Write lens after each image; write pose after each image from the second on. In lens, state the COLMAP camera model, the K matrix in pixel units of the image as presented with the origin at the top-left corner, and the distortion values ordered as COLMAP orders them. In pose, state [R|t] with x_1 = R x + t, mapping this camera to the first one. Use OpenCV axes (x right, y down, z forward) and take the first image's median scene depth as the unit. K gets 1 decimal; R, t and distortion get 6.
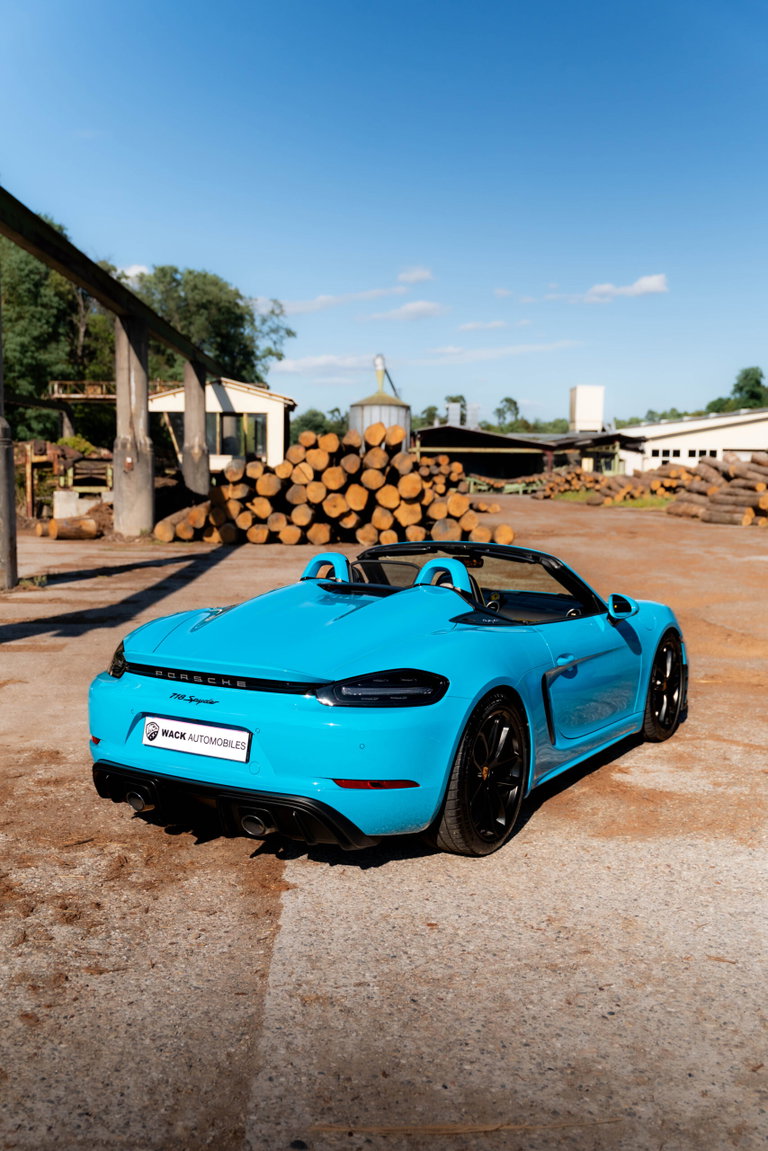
lens RADIAL K [[1128.9, 0, 359.2], [0, 1128.9, 590.0], [0, 0, 1]] dist [-0.016494, 0.000000]
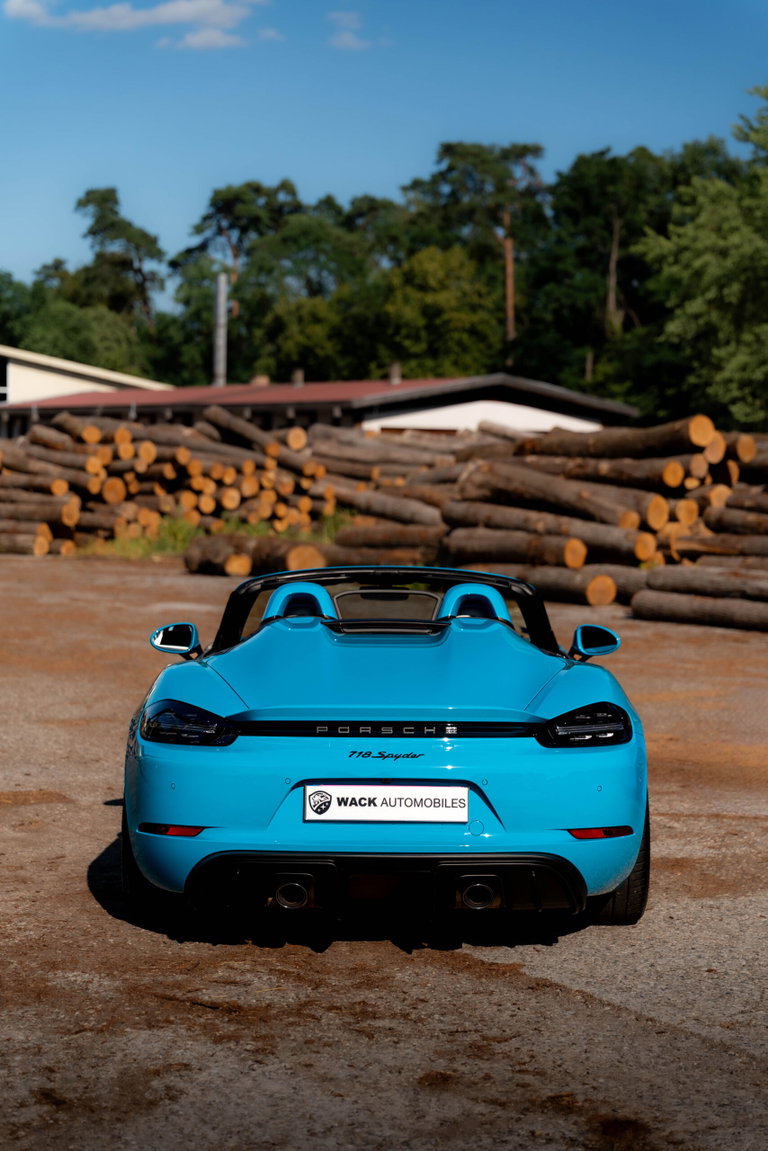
lens RADIAL K [[2430.4, 0, 381.5], [0, 2430.4, 575.9], [0, 0, 1]] dist [0.027942, 0.000000]
pose [[0.811920, -0.017601, 0.583503, -0.214157], [0.048141, 0.998160, -0.036877, 0.005762], [-0.581780, 0.058031, 0.811273, -0.080026]]
